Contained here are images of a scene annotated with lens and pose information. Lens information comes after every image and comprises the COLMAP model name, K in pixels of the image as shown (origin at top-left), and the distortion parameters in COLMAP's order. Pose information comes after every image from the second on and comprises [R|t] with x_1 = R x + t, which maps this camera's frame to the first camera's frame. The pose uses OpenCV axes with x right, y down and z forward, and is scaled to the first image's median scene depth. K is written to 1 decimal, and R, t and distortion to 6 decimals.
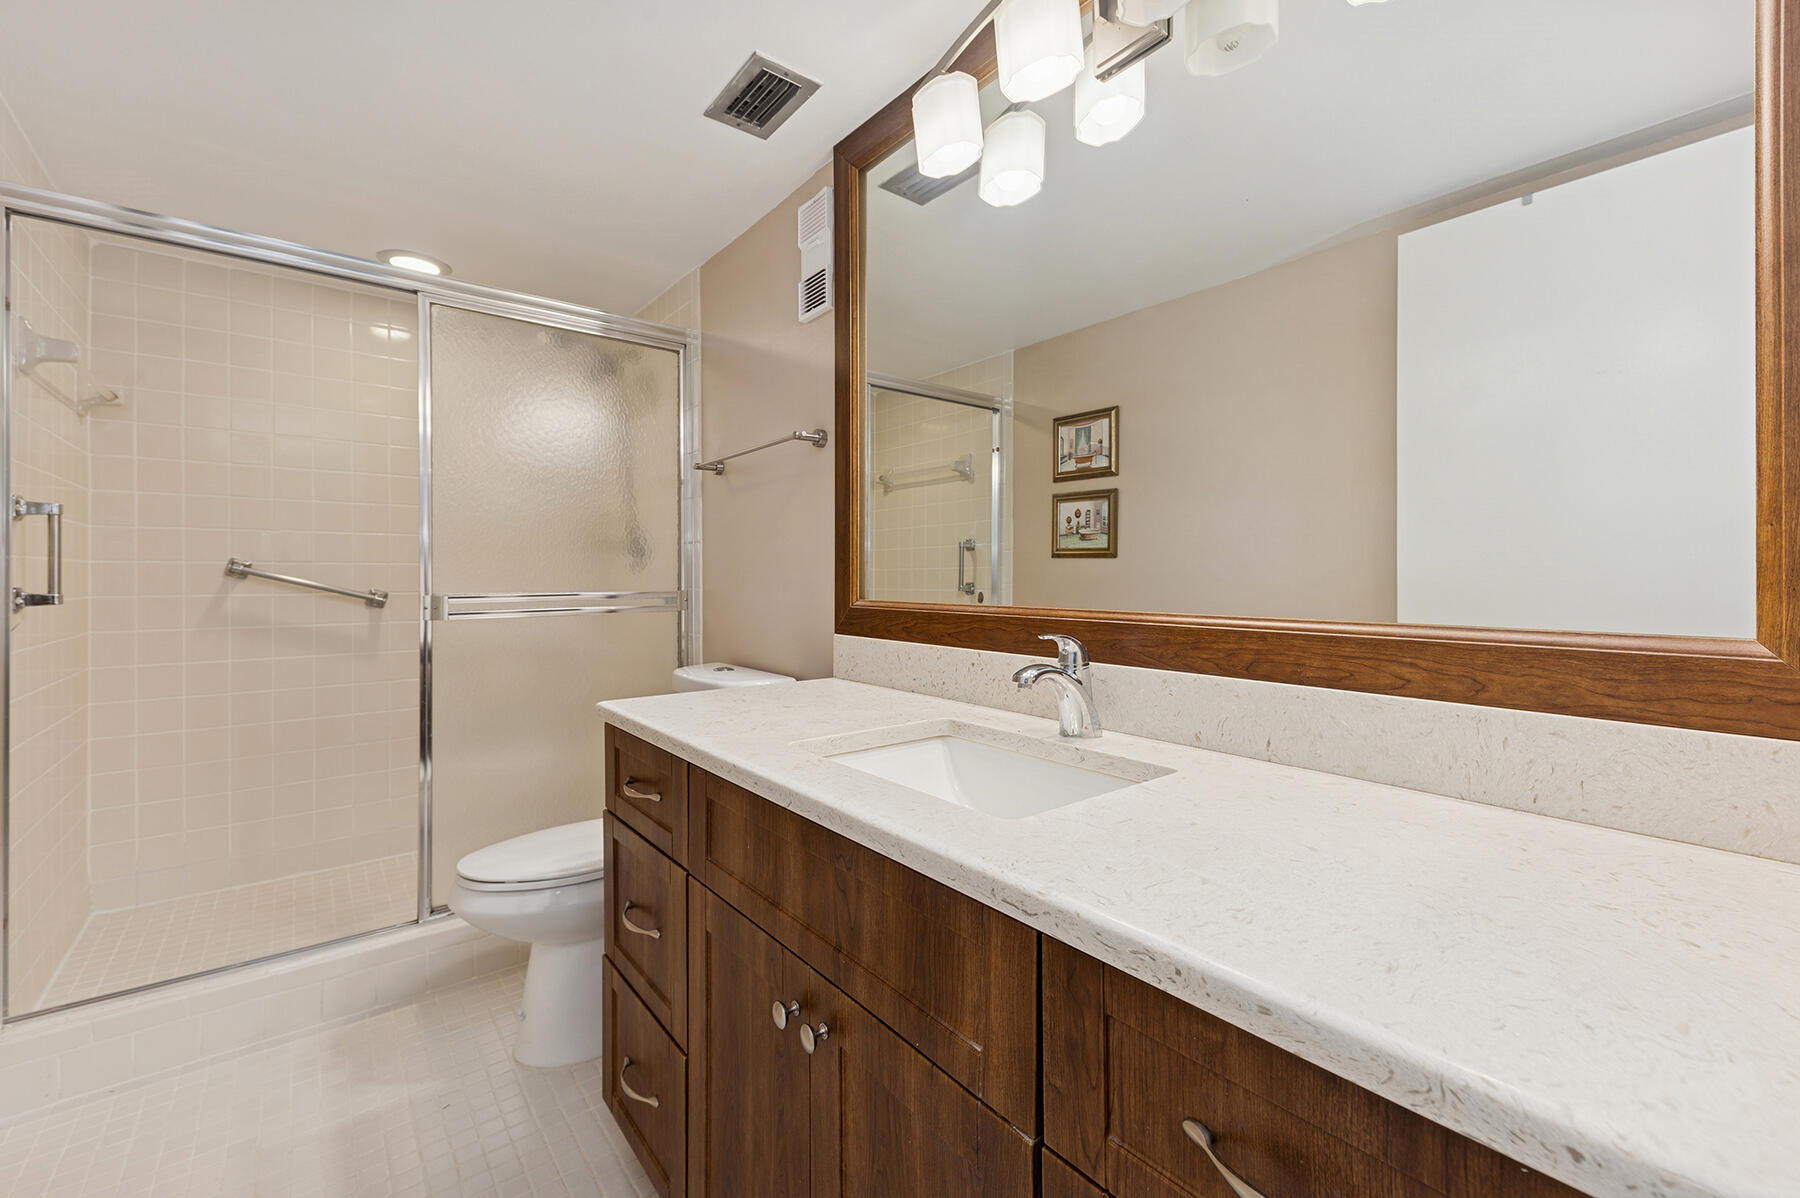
lens RADIAL K [[742.8, 0, 905.5], [0, 742.8, 579.2], [0, 0, 1]] dist [0.001930, 0.000066]
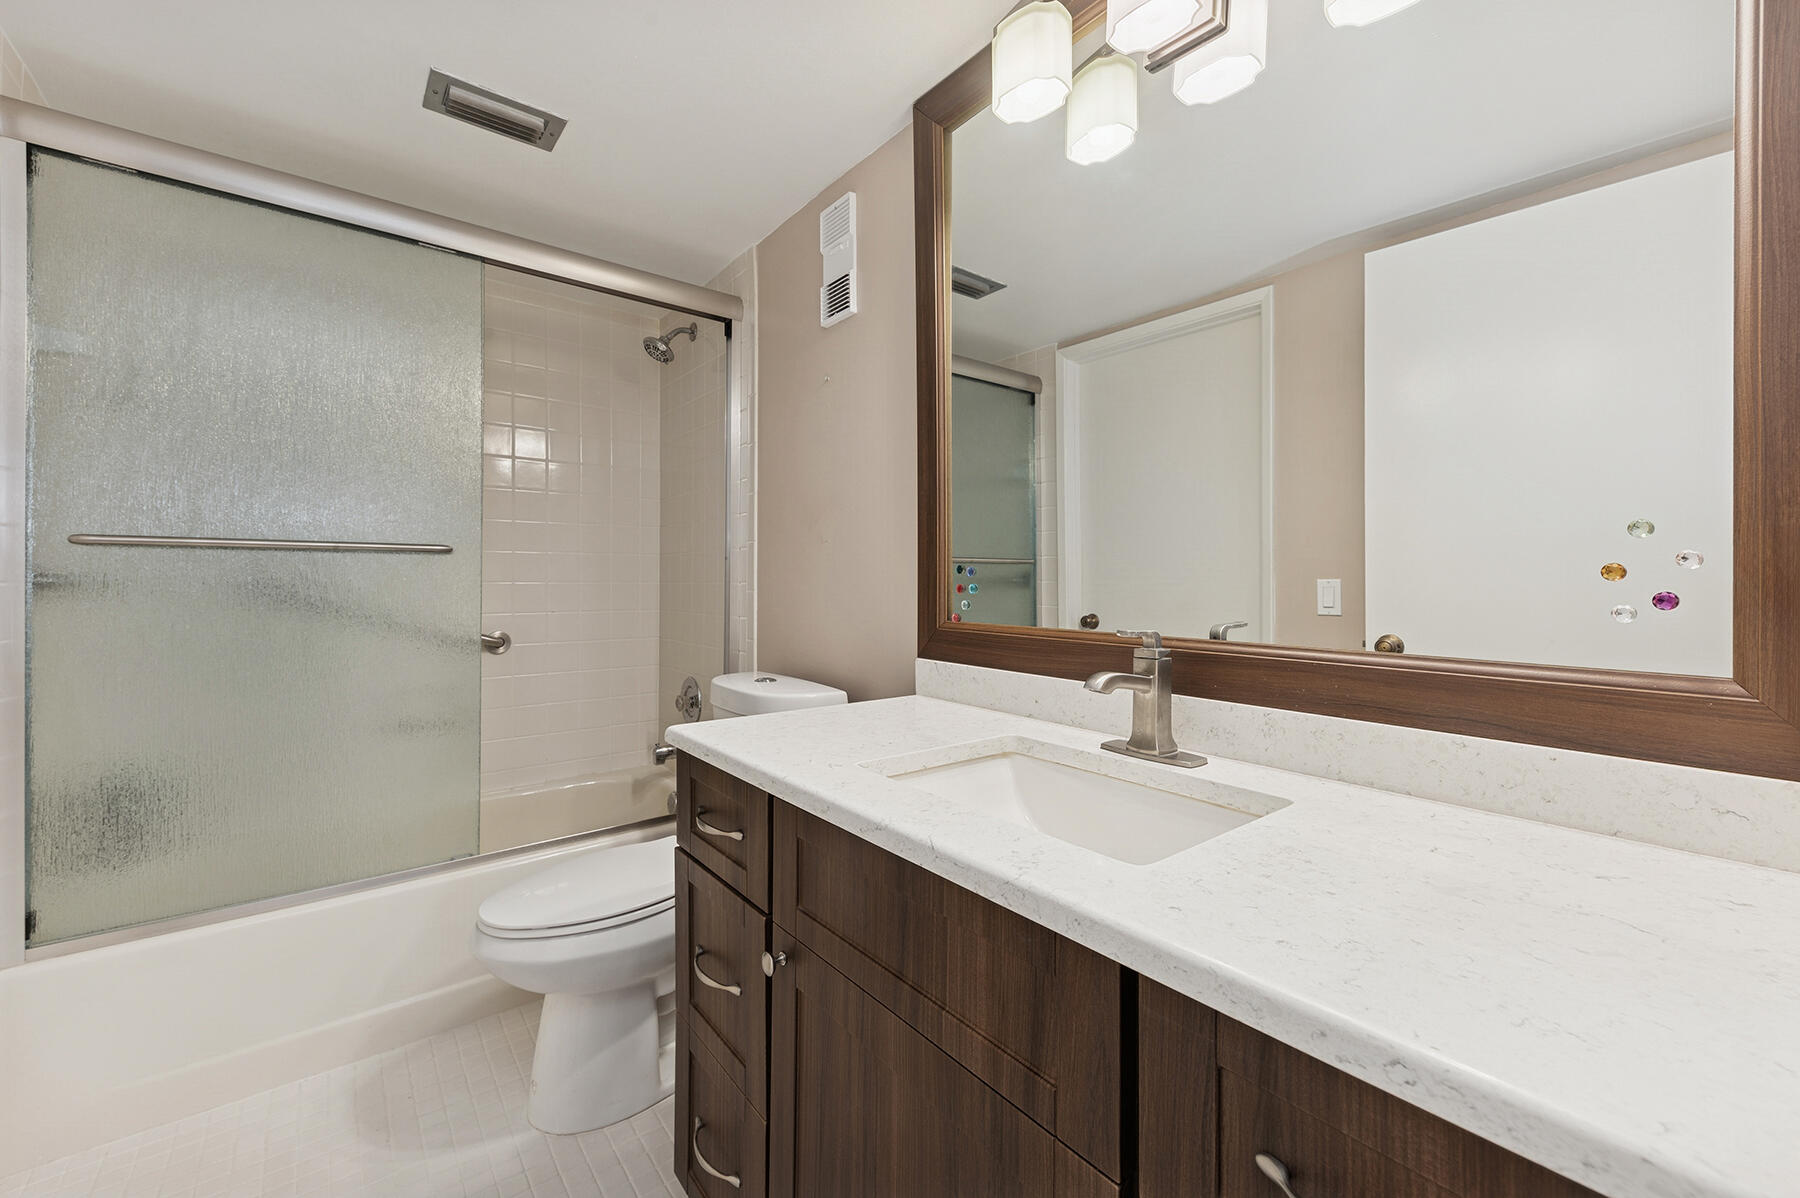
lens RADIAL K [[709.3, 0, 900.0], [0, 709.3, 599.0], [0, 0, 1]] dist [-0.001055, -0.000260]
pose [[0.999991, 0.003348, -0.002693, -0.107929], [-0.003296, 0.999814, 0.019006, -0.000154], [0.002756, -0.018997, 0.999816, 0.131869]]
